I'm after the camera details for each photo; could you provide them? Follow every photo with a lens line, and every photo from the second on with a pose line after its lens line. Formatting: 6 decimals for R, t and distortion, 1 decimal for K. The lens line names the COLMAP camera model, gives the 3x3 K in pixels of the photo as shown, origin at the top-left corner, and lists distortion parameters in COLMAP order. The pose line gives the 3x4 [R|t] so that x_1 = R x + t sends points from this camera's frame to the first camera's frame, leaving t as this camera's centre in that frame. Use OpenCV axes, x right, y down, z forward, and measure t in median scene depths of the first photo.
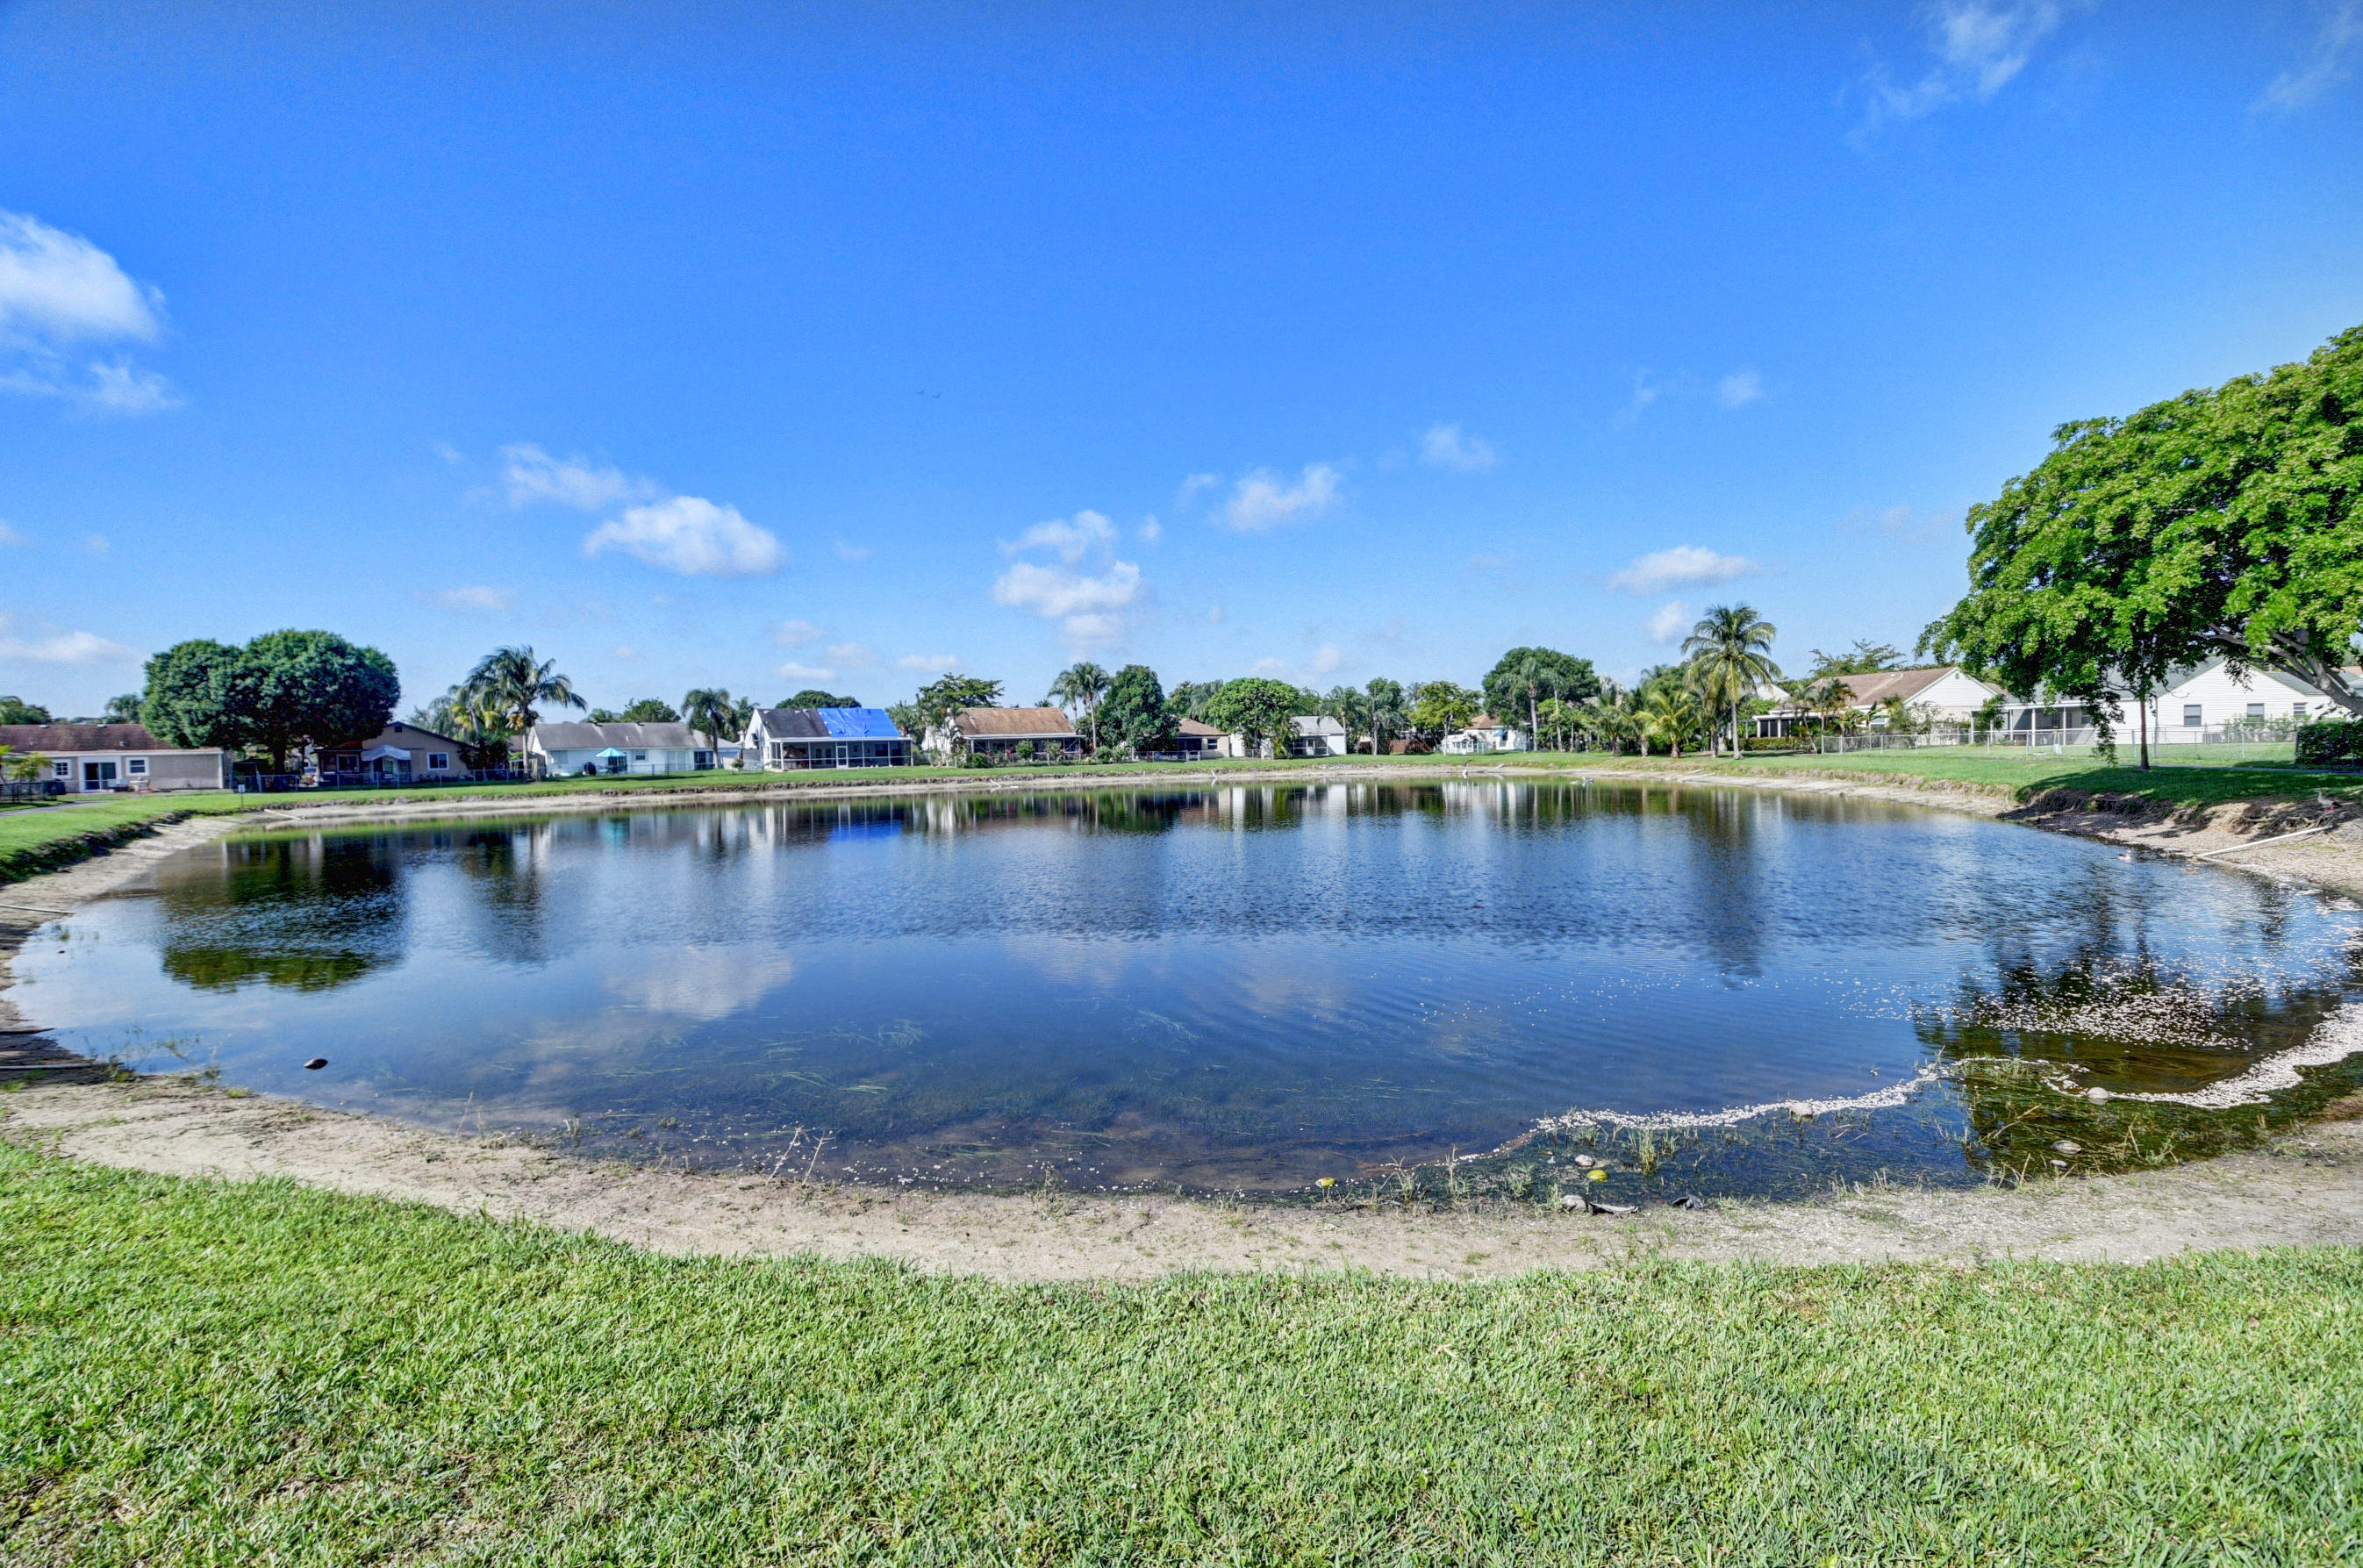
lens RADIAL K [[1040.1, 0, 1181.5], [0, 1040.1, 784.0], [0, 0, 1]] dist [0.027985, -0.038196]
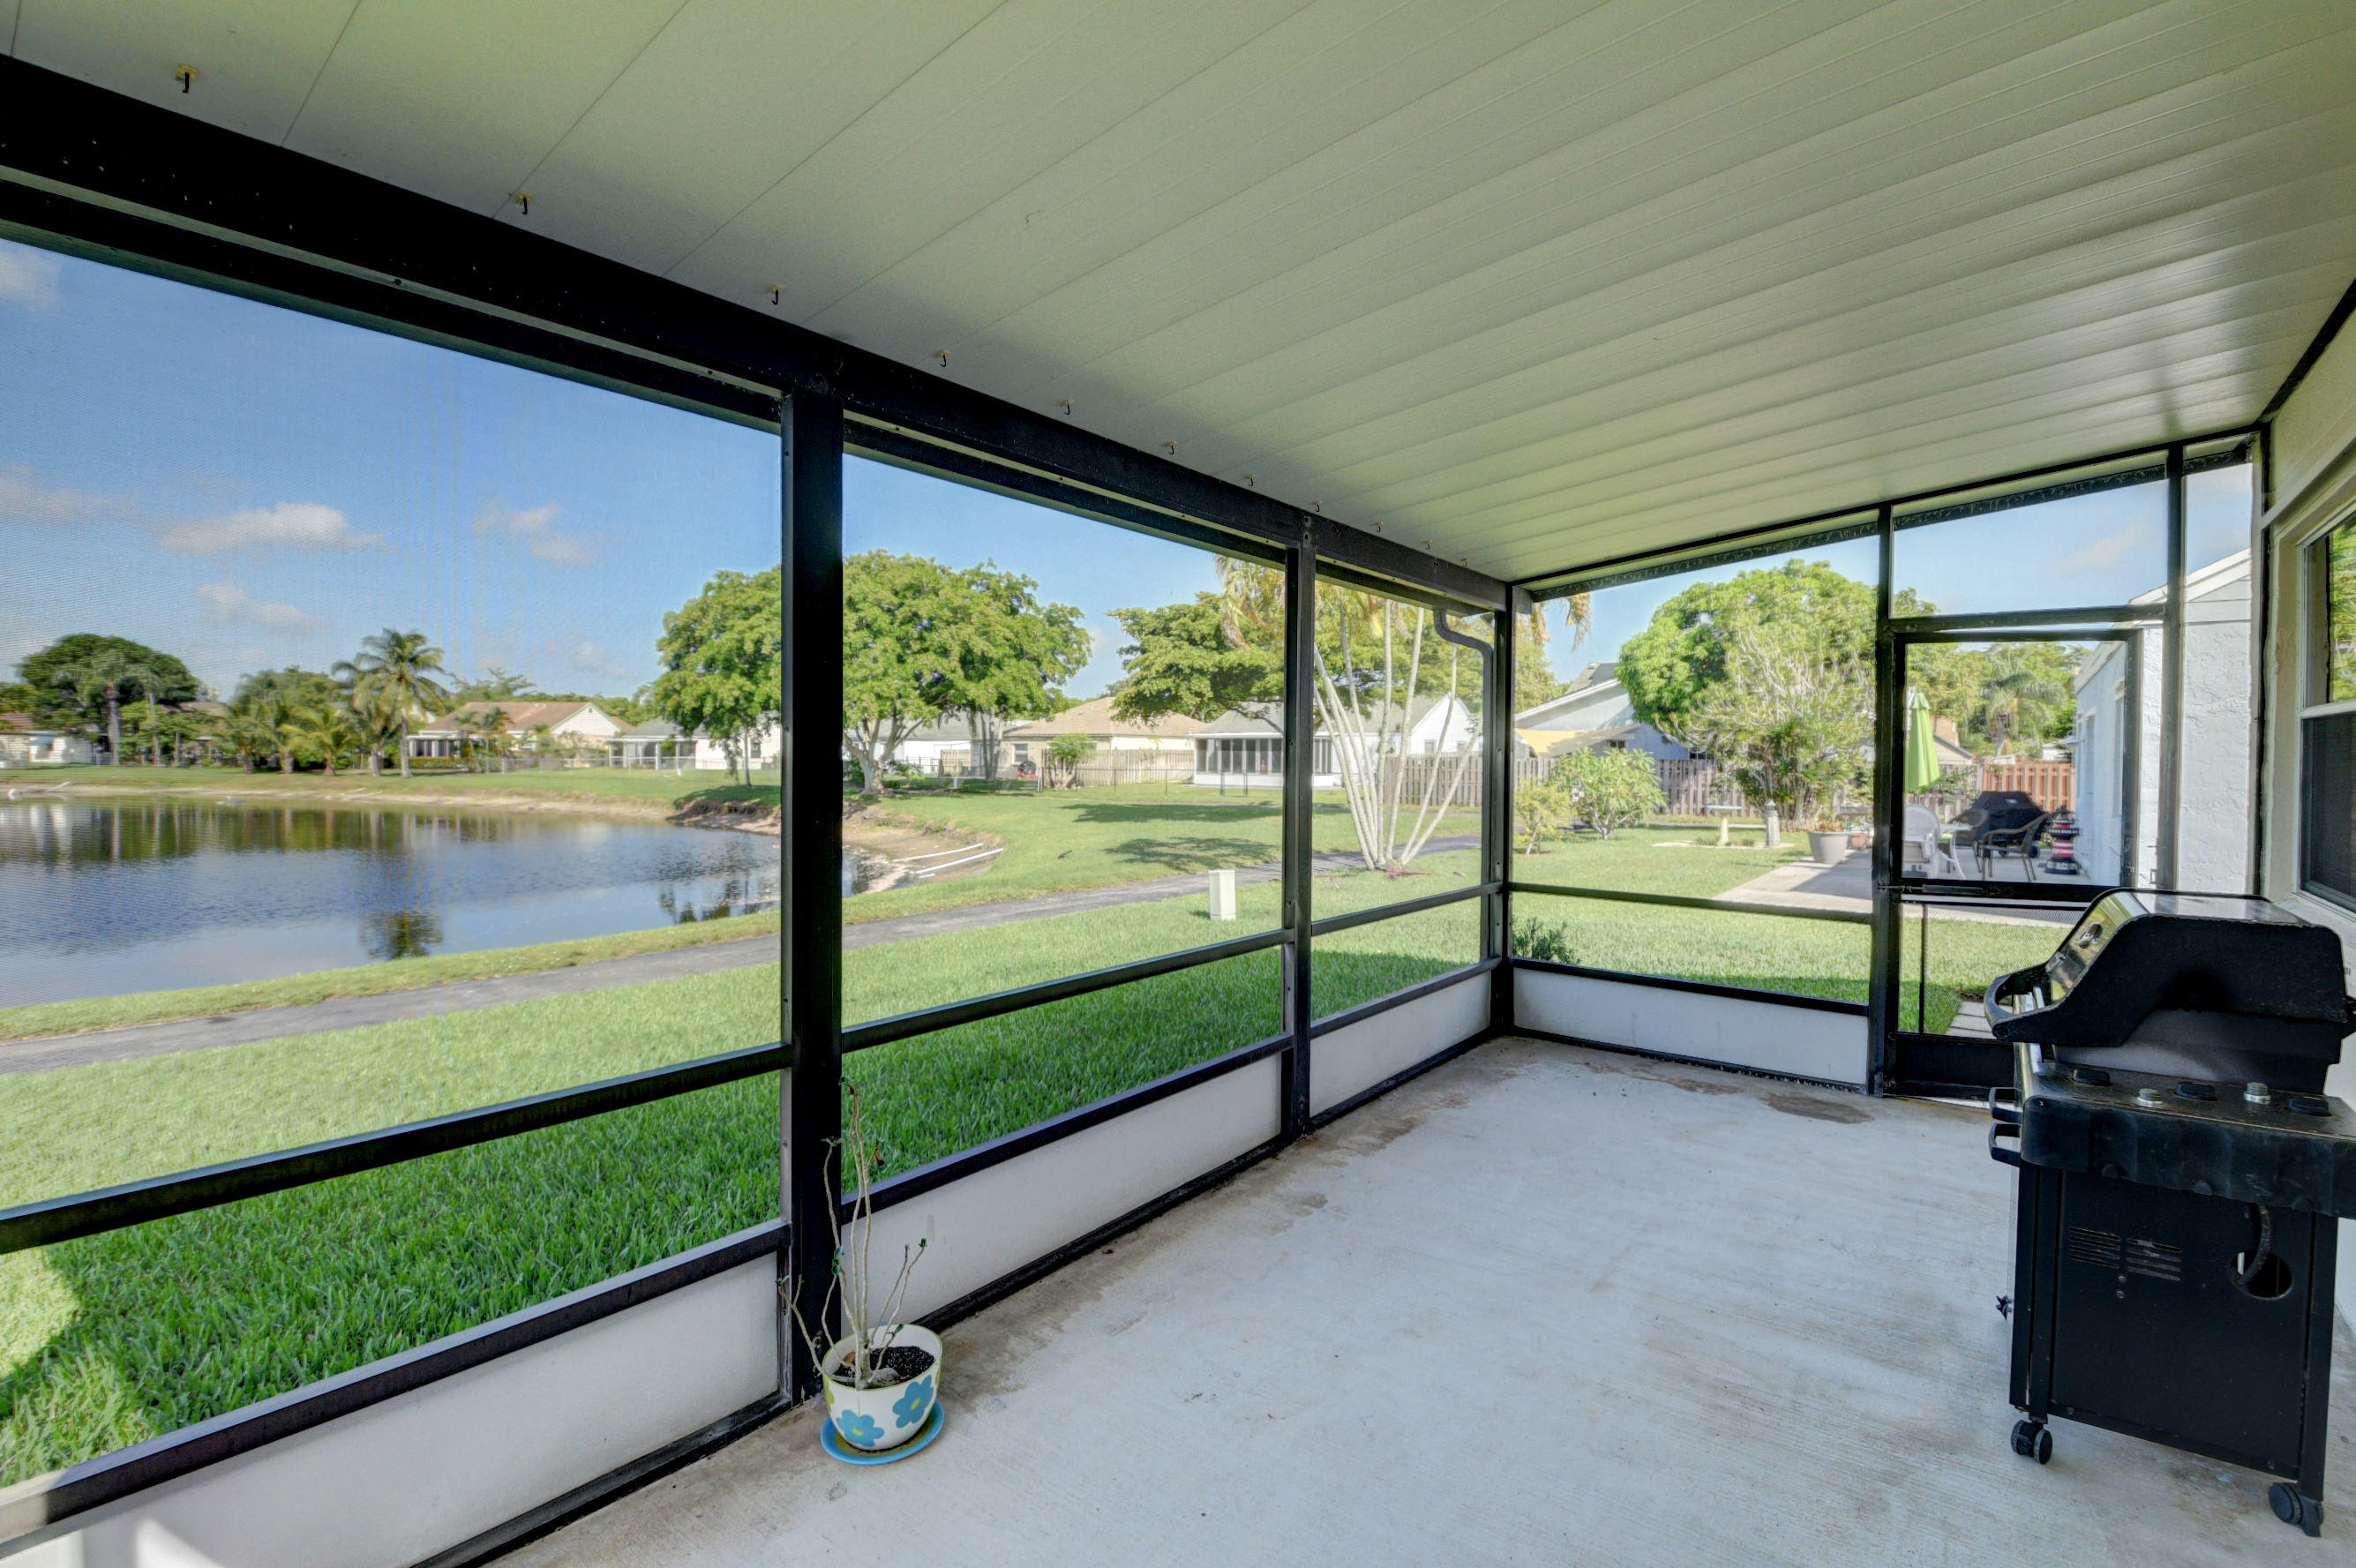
lens RADIAL K [[1049.4, 0, 1178.0], [0, 1049.4, 784.0], [0, 0, 1]] dist [0.017516, -0.027252]
pose [[0.377903, 0.002661, 0.925842, -0.101931], [0.014379, 0.999858, -0.008743, 0.001894], [-0.925734, 0.016617, 0.377811, -0.070229]]
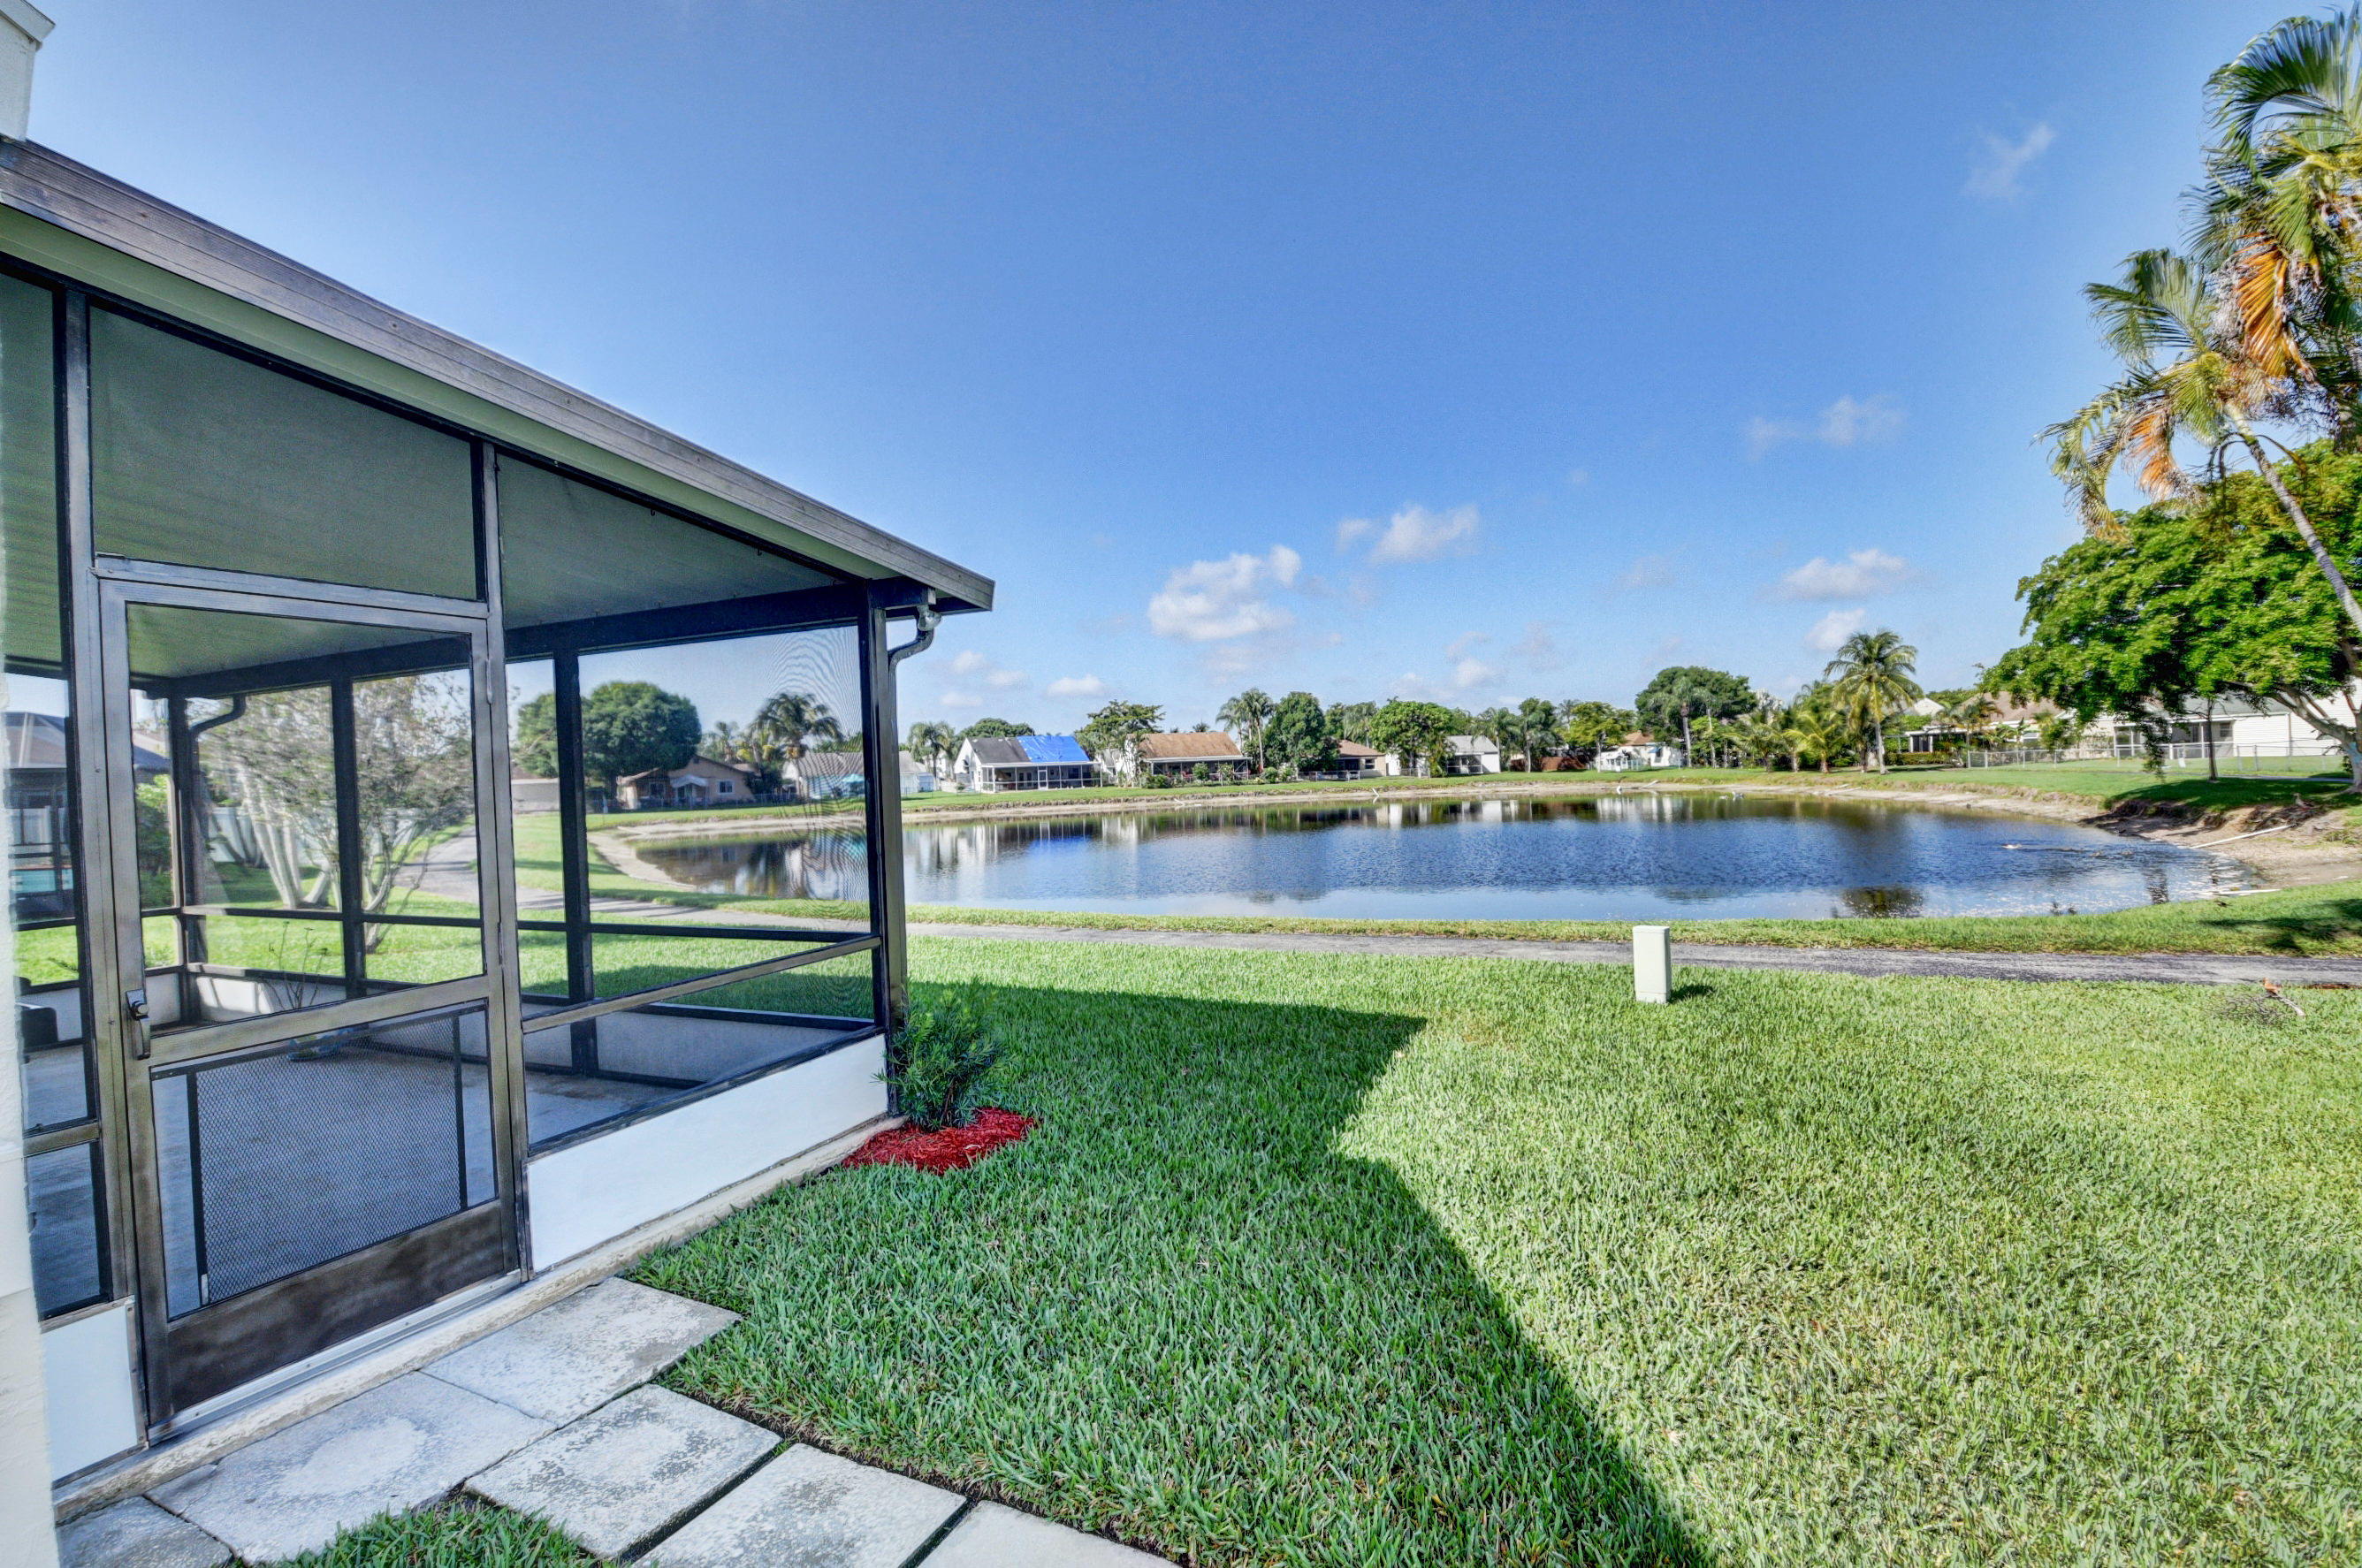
lens RADIAL K [[1052.0, 0, 1181.0], [0, 1052.0, 784.0], [0, 0, 1]] dist [0.017516, -0.027252]
pose [[0.991414, -0.009558, -0.130412, -0.026050], [0.007186, 0.999800, -0.018653, 0.000997], [0.130564, 0.017556, 0.991284, -0.110782]]
